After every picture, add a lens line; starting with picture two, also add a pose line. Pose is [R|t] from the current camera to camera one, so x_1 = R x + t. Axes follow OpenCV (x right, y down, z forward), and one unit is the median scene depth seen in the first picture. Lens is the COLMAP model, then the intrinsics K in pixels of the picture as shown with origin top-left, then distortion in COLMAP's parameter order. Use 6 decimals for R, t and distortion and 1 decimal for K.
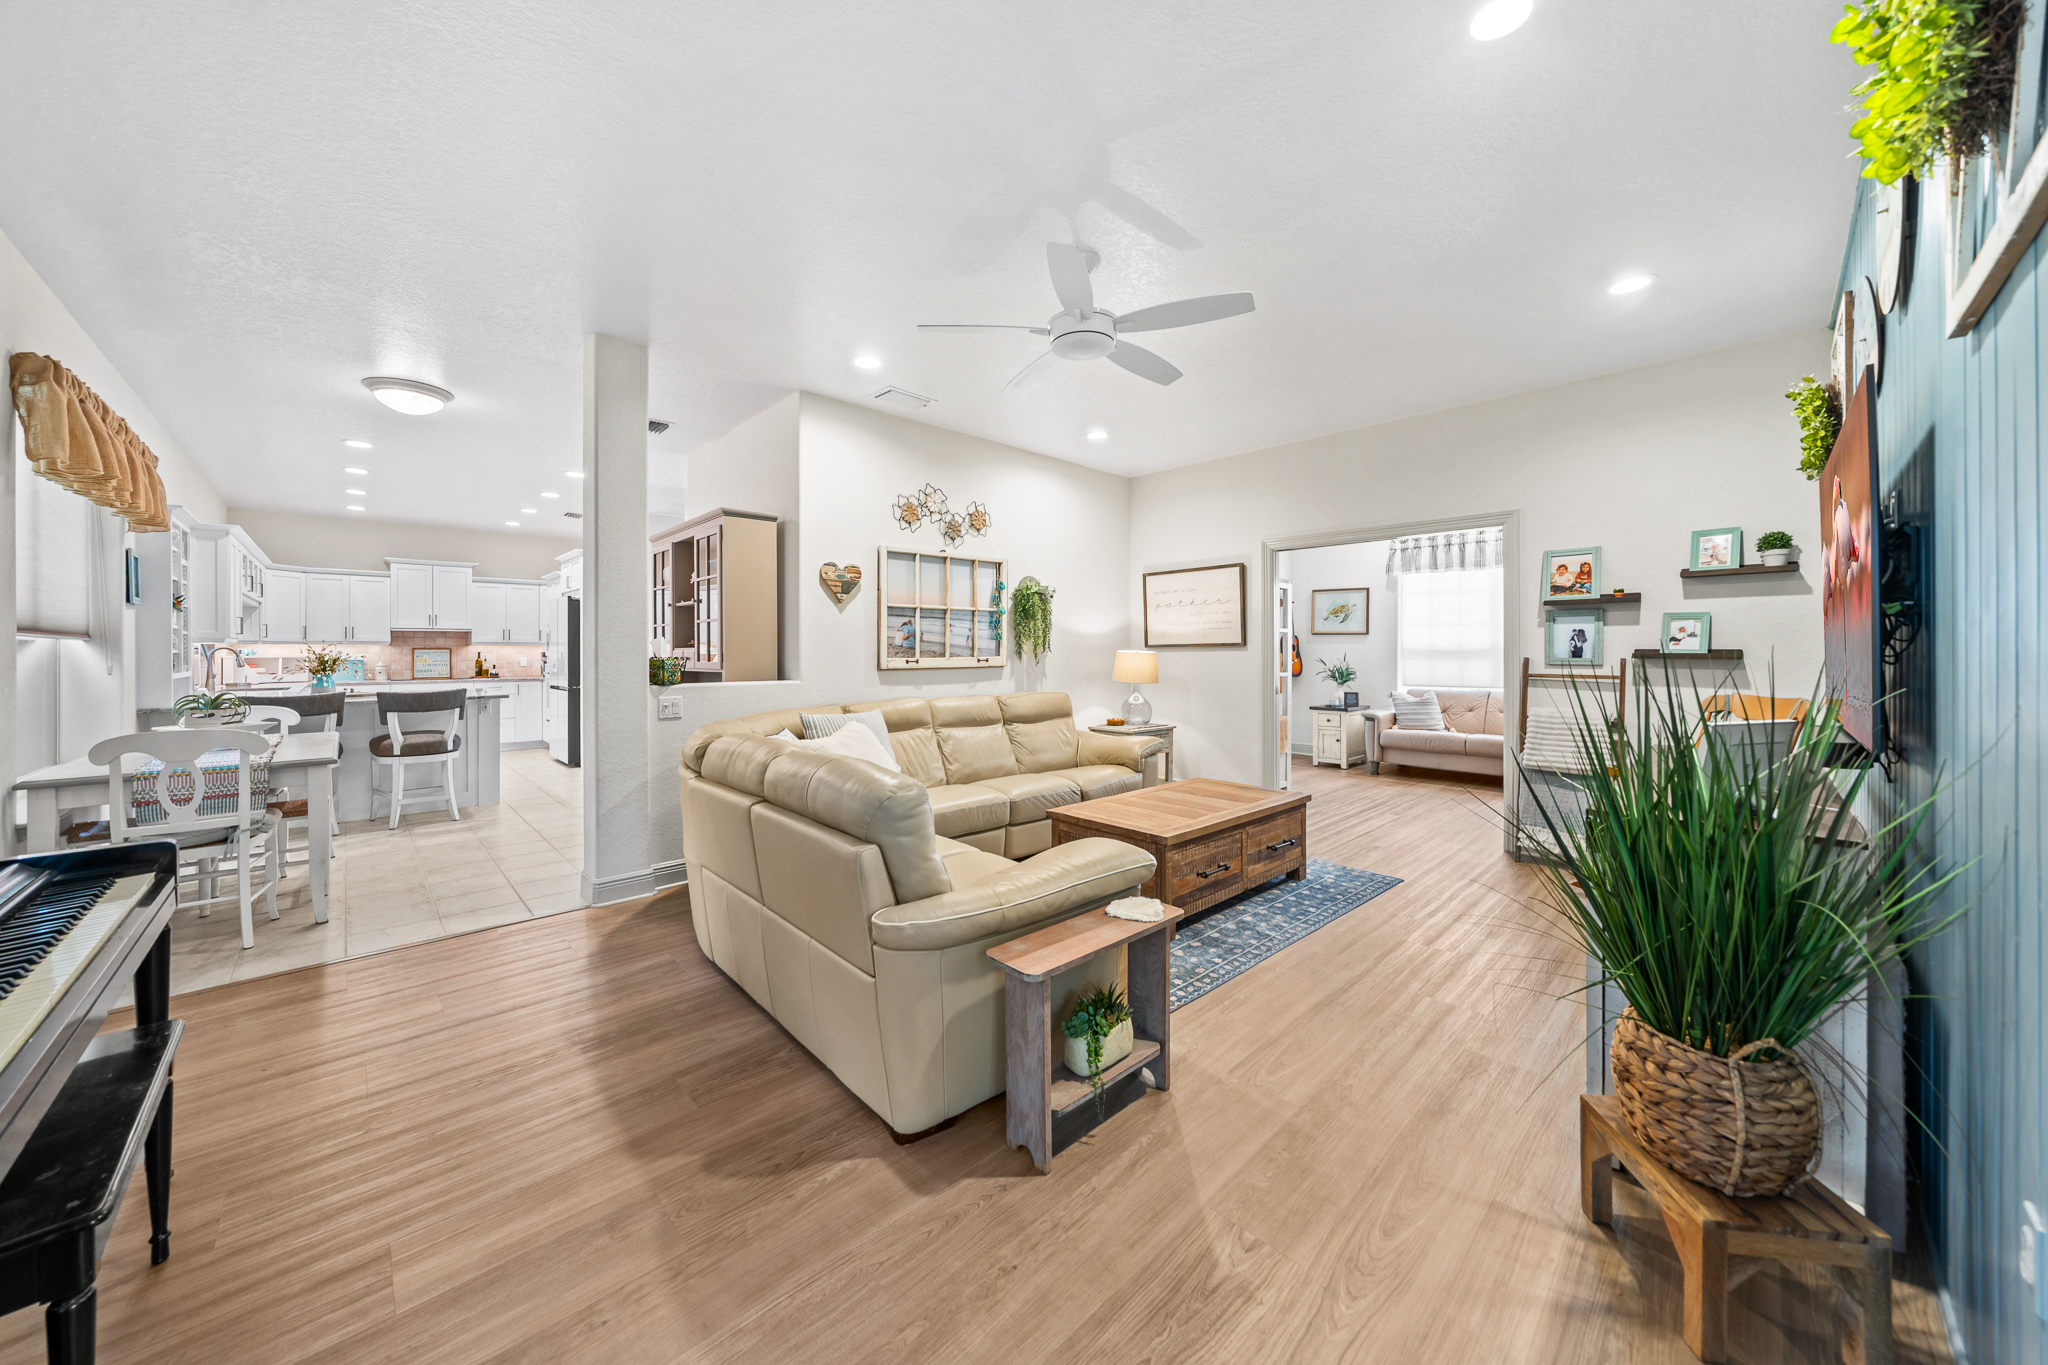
lens RADIAL K [[700.6, 0, 1019.9], [0, 700.6, 655.2], [0, 0, 1]] dist [-0.000417, -0.000066]
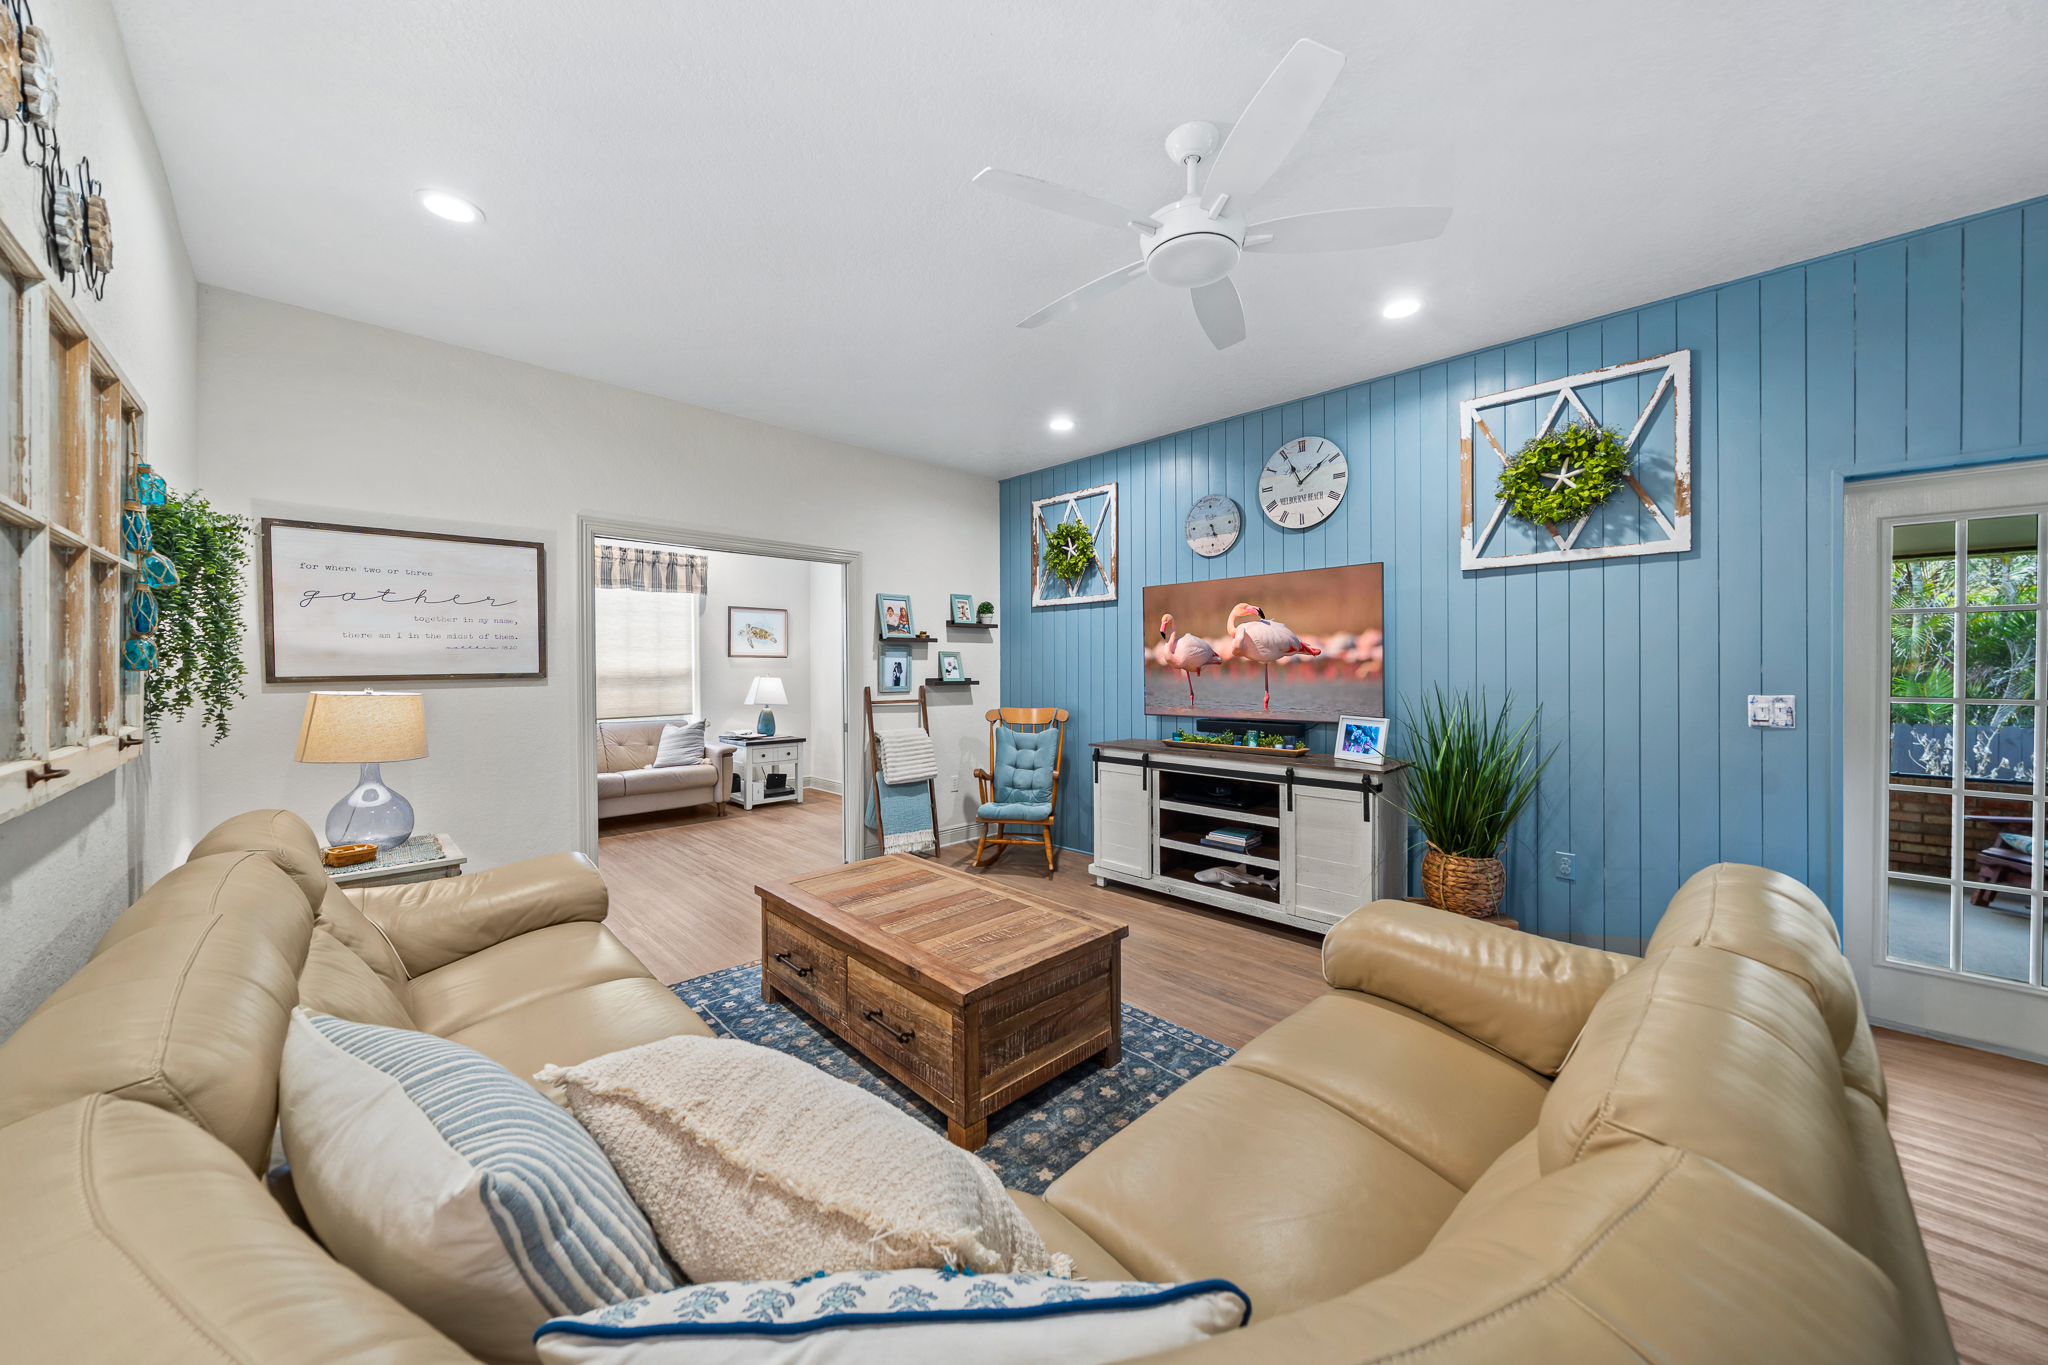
lens RADIAL K [[703.5, 0, 1020.8], [0, 703.5, 672.6], [0, 0, 1]] dist [-0.001298, -0.000075]
pose [[-0.011775, -0.004740, 0.999919, -0.368430], [0.009916, 0.999939, 0.004857, -0.020348], [-0.999882, 0.009972, -0.011727, 0.708008]]
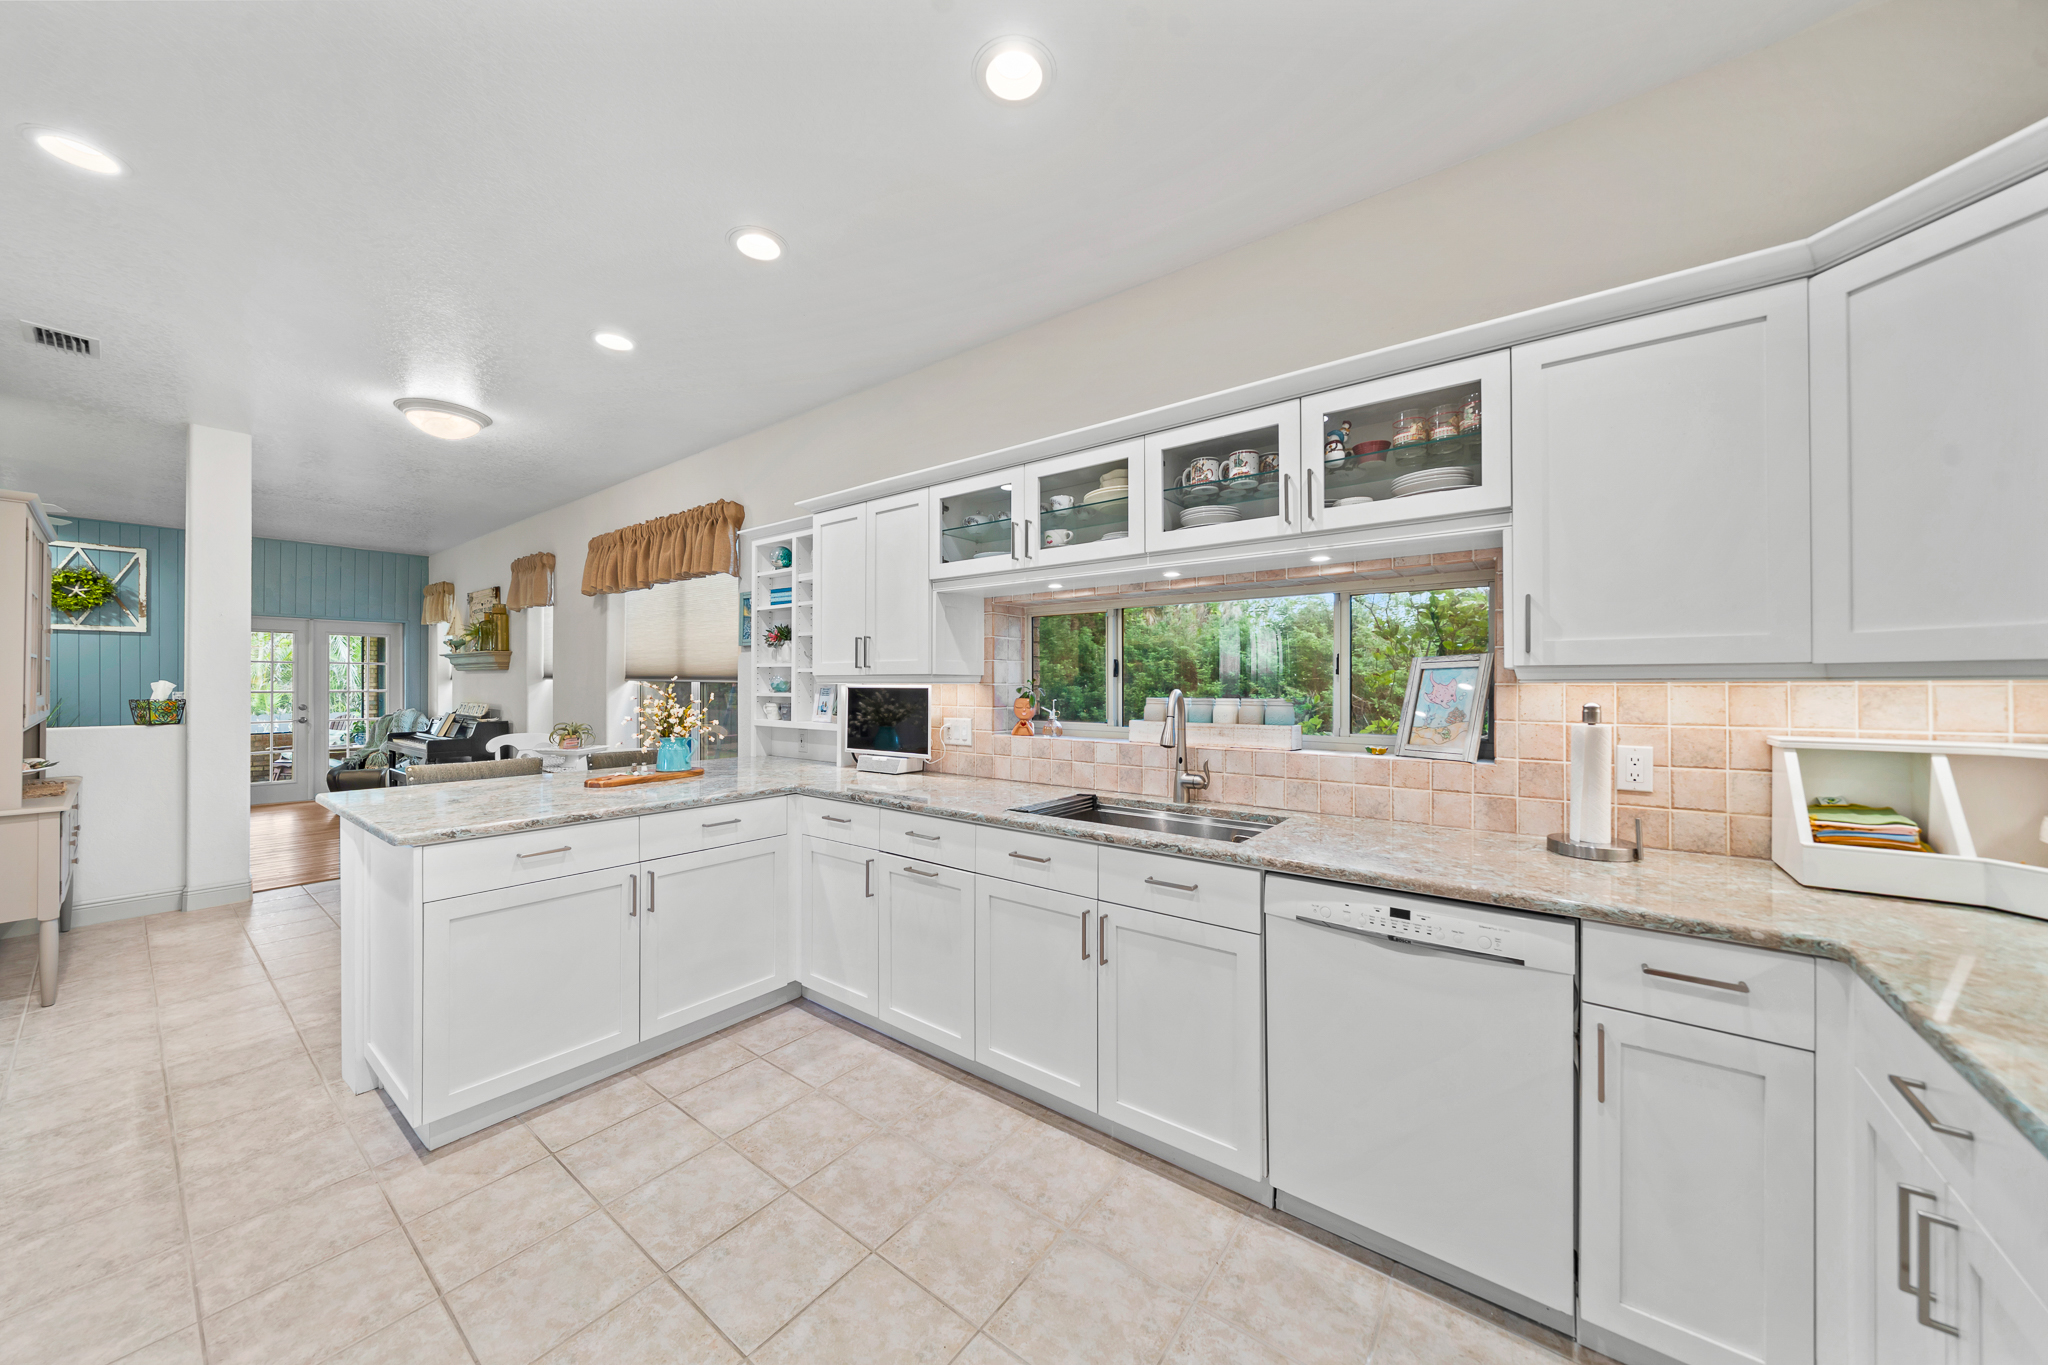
lens RADIAL K [[703.5, 0, 1020.8], [0, 703.5, 672.6], [0, 0, 1]] dist [-0.001298, -0.000075]
pose [[-0.989598, 0.001360, -0.143852, -1.330466], [0.001843, 0.999993, -0.003227, -0.026083], [0.143847, -0.003459, -0.989594, 1.797015]]
